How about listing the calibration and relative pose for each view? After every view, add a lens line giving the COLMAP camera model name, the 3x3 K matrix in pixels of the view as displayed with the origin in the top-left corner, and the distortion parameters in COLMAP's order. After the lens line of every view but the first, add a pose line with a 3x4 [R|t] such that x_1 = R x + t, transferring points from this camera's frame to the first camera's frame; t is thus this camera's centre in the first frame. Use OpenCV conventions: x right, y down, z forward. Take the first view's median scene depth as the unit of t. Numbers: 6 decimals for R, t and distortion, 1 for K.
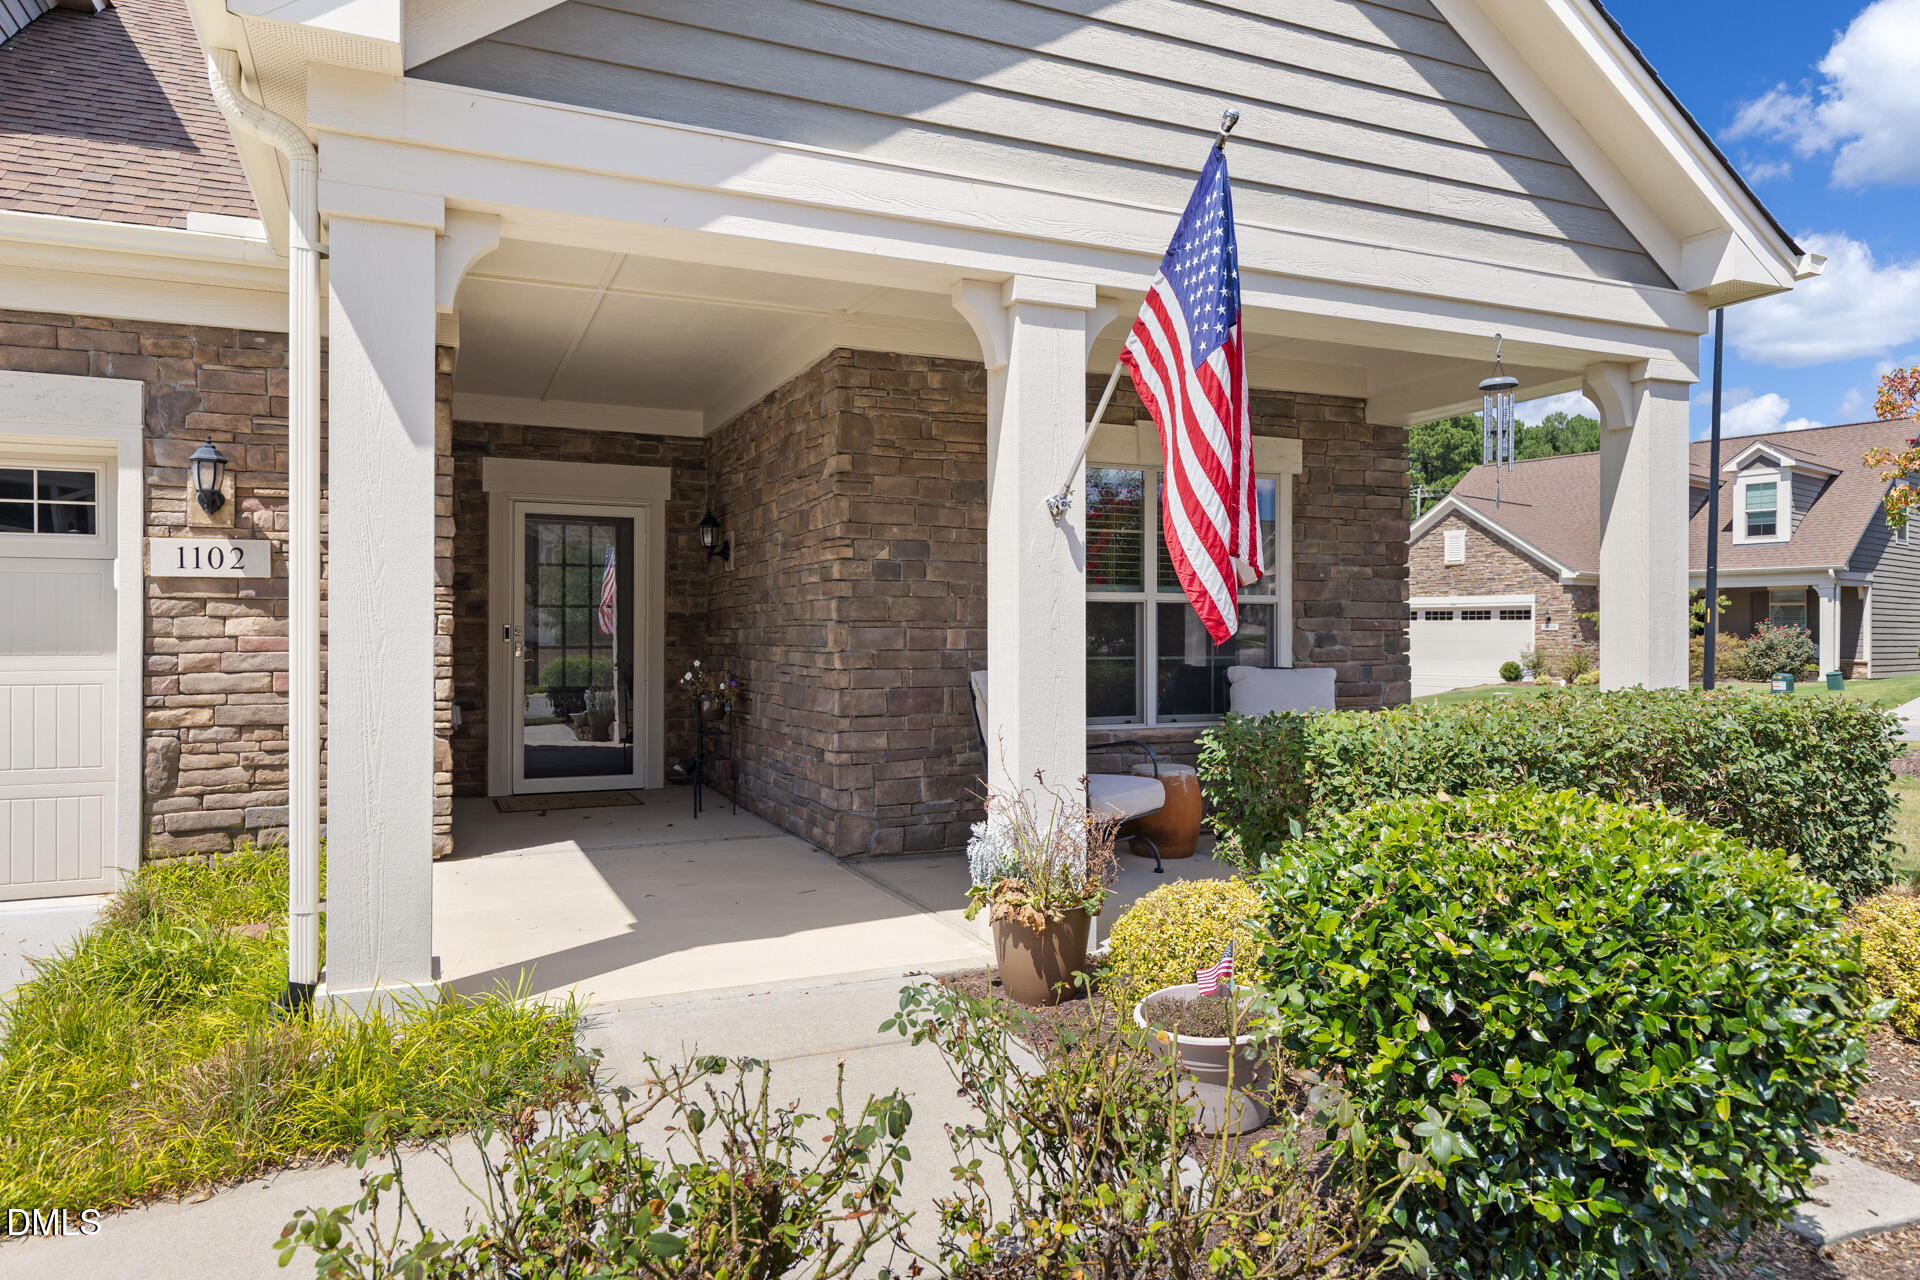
lens RADIAL K [[1227.4, 0, 960.0], [0, 1227.4, 640.0], [0, 0, 1]] dist [0.007646, 0.000804]
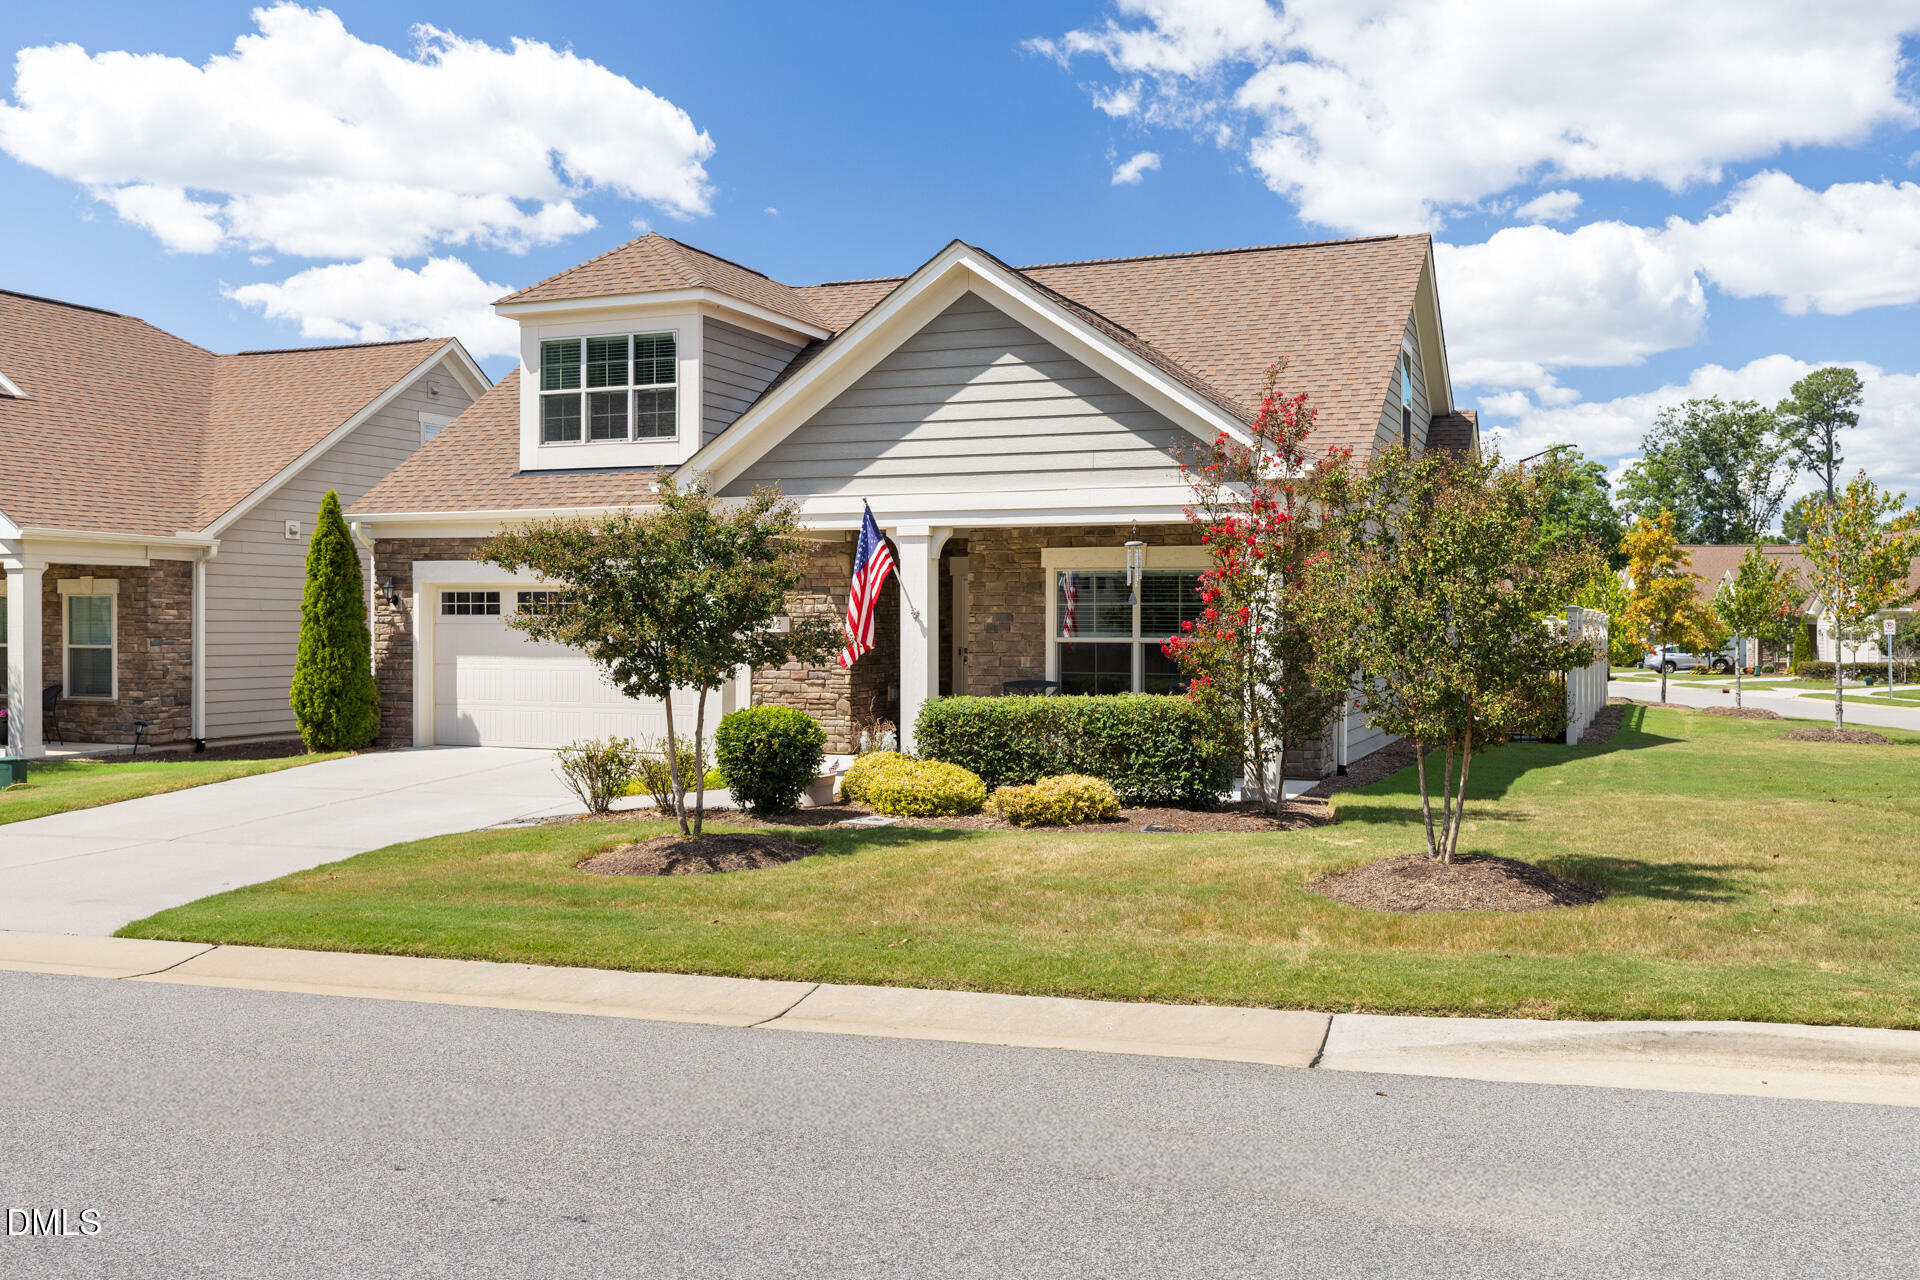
lens RADIAL K [[1661.1, 0, 960.0], [0, 1661.1, 640.0], [0, 0, 1]] dist [0.007337, 0.008502]
pose [[0.688754, 0.009190, -0.724937, 1.945365], [-0.003804, 0.999952, 0.009062, -0.062061], [0.724985, -0.003484, 0.688756, -0.971020]]
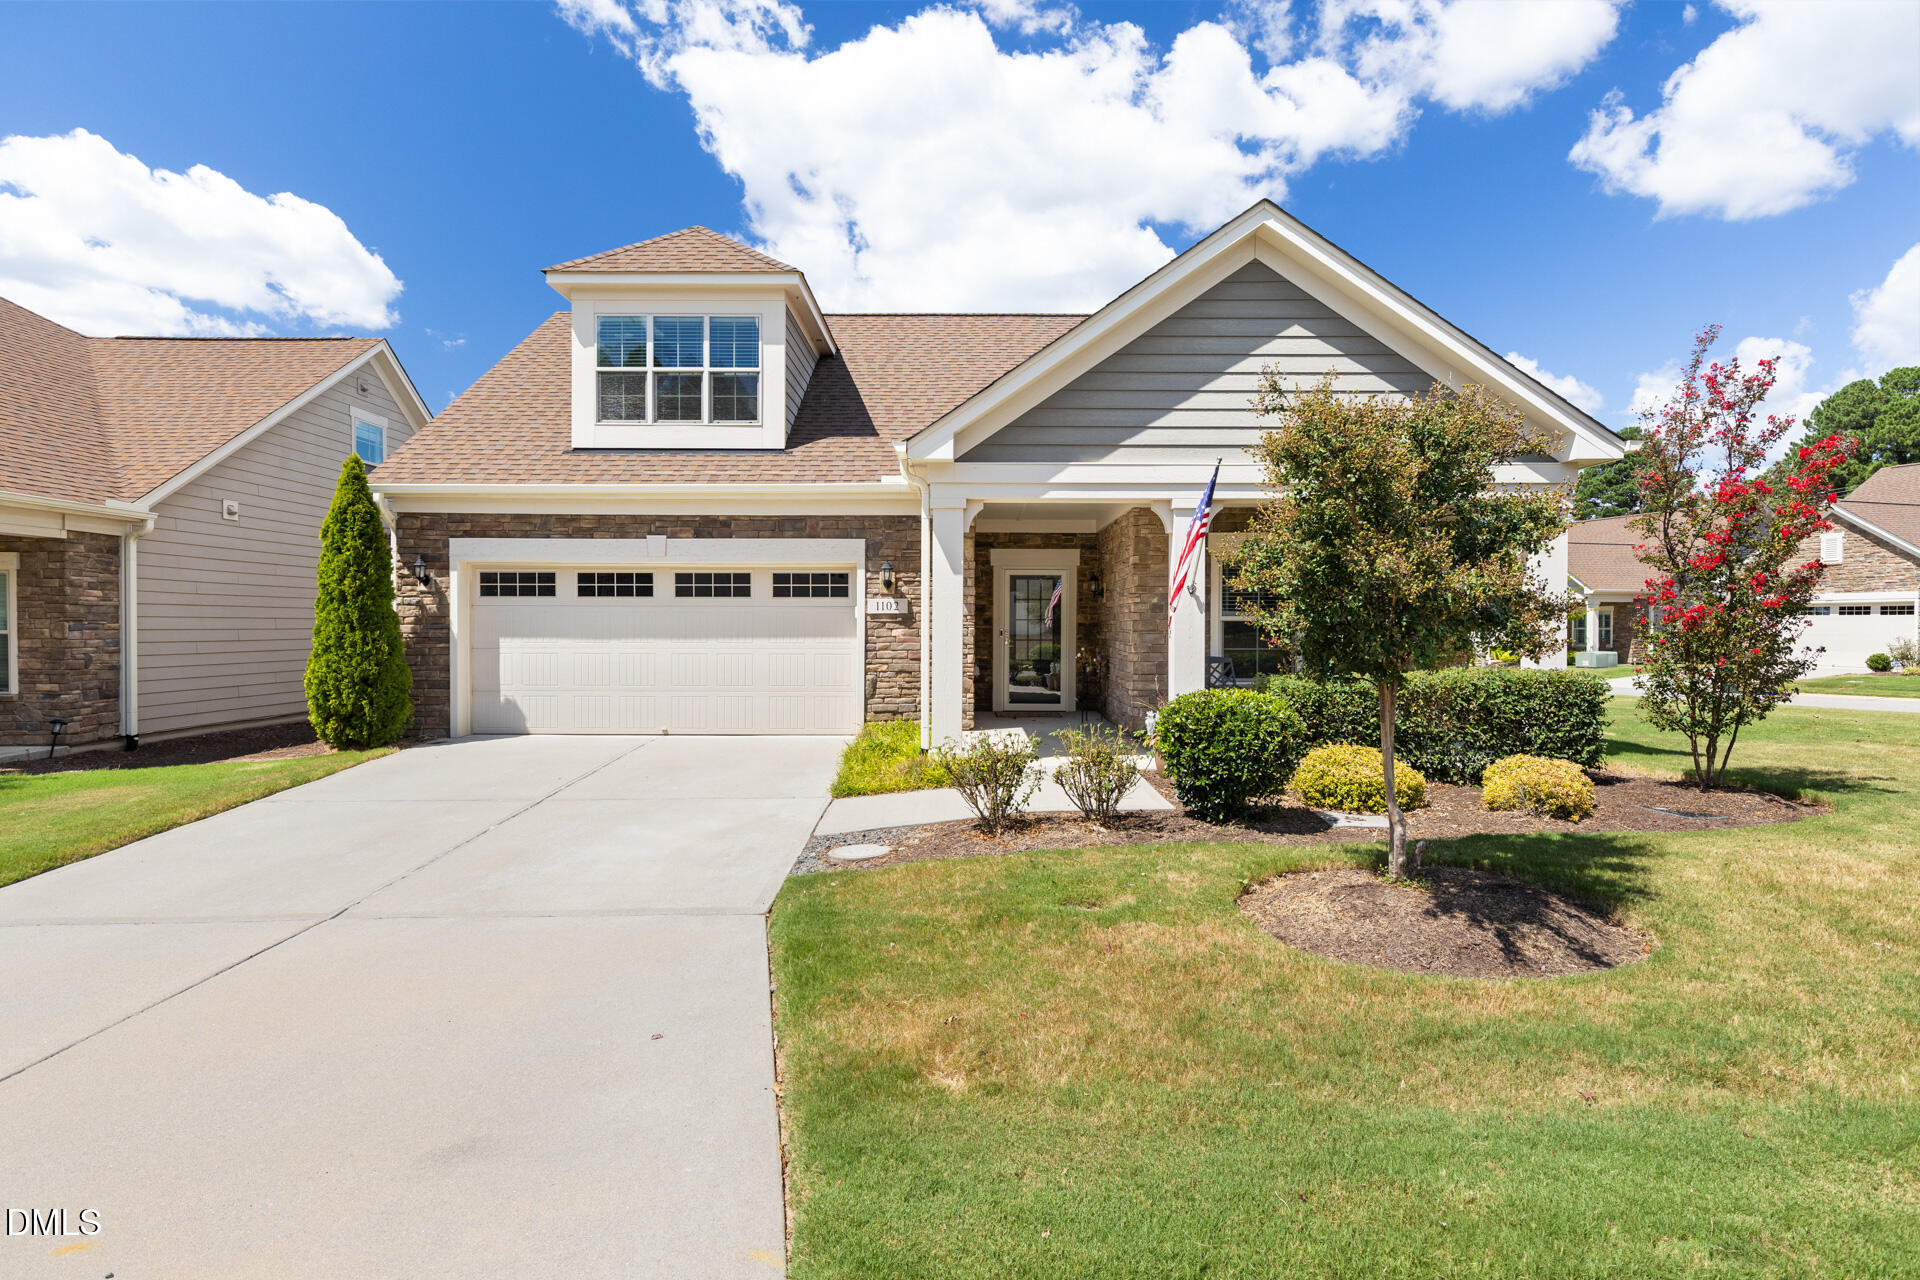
lens RADIAL K [[987.3, 0, 960.0], [0, 987.3, 640.0], [0, 0, 1]] dist [0.004524, -0.000364]
pose [[0.910687, 0.008658, -0.413006, 0.350423], [-0.003091, 0.999895, 0.014145, -0.023176], [0.413085, -0.011605, 0.910618, -0.748931]]
